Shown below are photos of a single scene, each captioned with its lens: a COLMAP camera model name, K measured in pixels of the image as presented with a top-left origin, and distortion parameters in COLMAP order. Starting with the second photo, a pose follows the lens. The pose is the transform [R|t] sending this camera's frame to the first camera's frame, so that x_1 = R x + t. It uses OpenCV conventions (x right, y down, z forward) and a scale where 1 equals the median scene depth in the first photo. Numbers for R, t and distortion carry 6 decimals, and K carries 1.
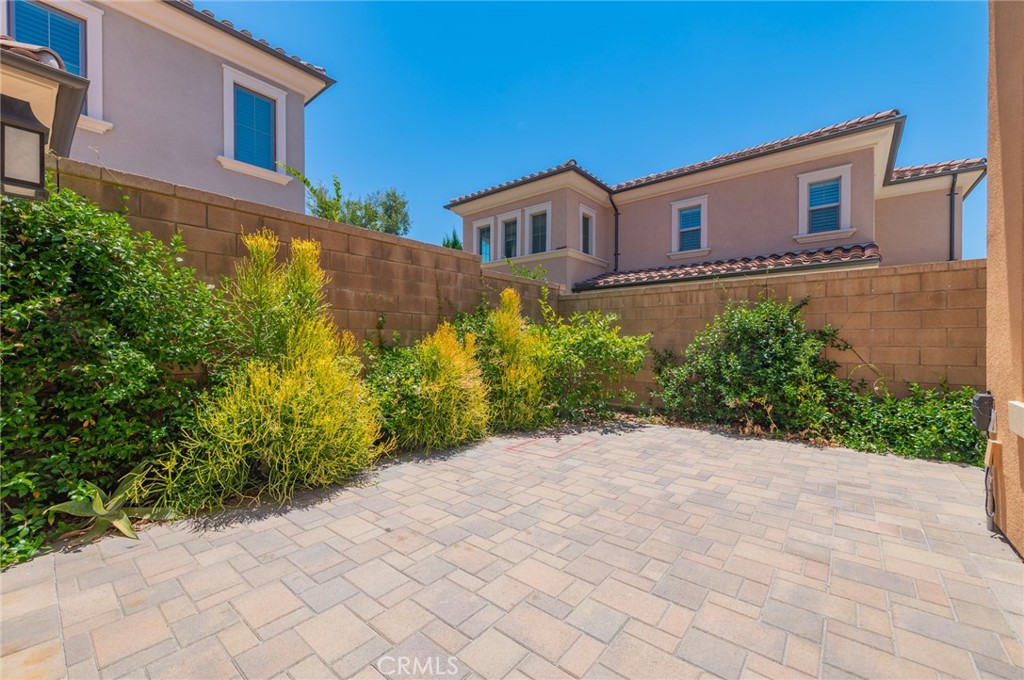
lens RADIAL K [[405.1, 0, 514.4], [0, 405.1, 342.2], [0, 0, 1]] dist [0.014114, -0.001823]
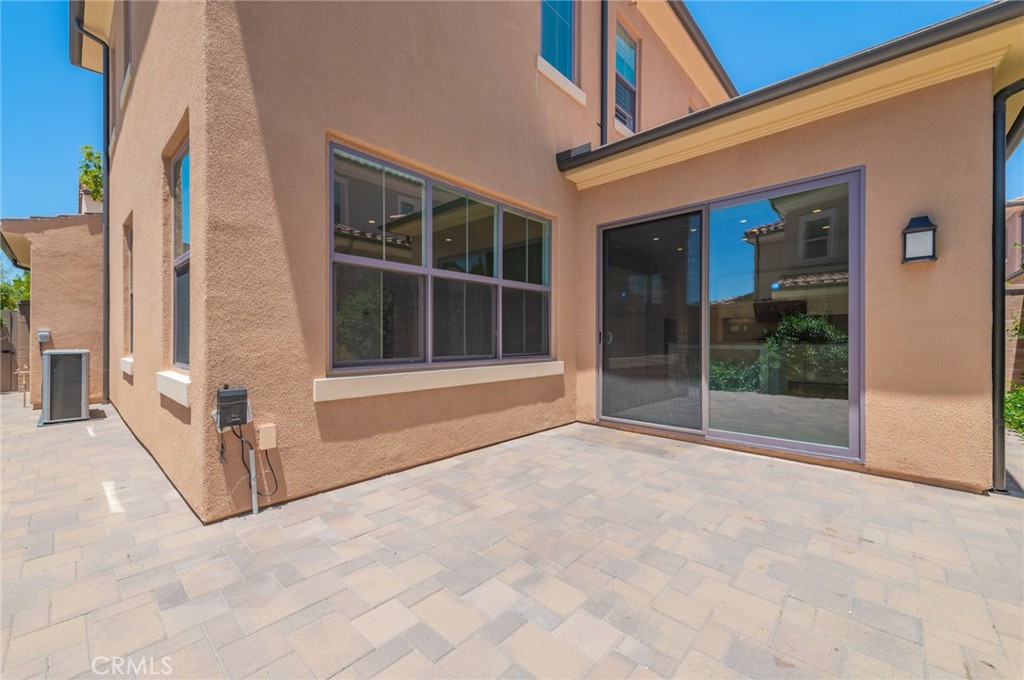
lens RADIAL K [[405.1, 0, 506.3], [0, 405.1, 337.1], [0, 0, 1]] dist [0.014114, -0.001823]
pose [[-0.998798, -0.002419, 0.048958, 0.432346], [-0.002200, 0.999987, 0.004528, 0.001904], [-0.048969, 0.004414, -0.998791, 1.850986]]
